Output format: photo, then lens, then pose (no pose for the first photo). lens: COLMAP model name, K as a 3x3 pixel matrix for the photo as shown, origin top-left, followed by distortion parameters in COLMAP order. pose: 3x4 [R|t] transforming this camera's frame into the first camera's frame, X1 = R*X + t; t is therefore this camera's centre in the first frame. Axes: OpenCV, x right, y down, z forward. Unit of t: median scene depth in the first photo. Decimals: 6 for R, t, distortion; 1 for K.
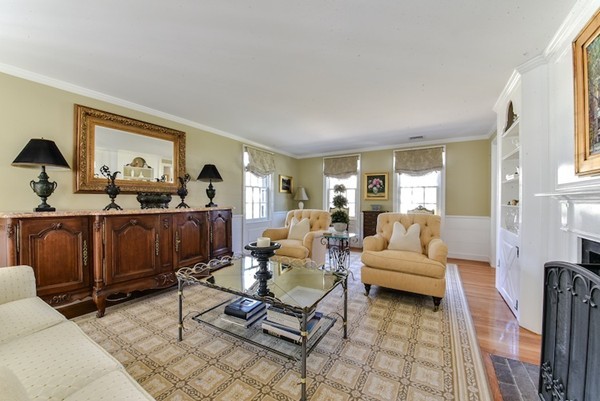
lens RADIAL K [[230.6, 0, 305.8], [0, 230.6, 201.0], [0, 0, 1]] dist [0.000827, -0.011247]
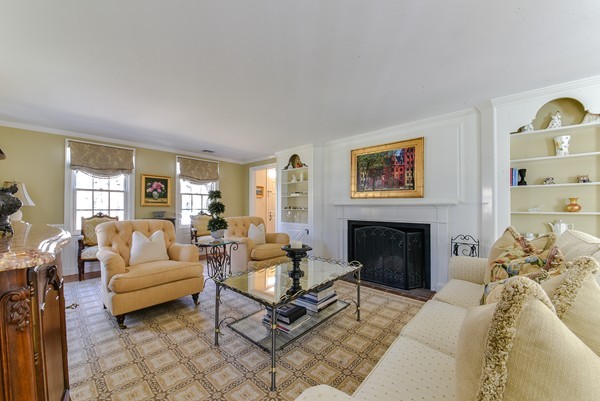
lens RADIAL K [[230.6, 0, 305.8], [0, 230.6, 201.0], [0, 0, 1]] dist [0.000827, -0.011247]
pose [[0.175887, 0.021337, 0.984179, -0.470876], [0.001197, 0.999760, -0.021889, -0.003291], [-0.984410, 0.005028, 0.175820, 0.274189]]
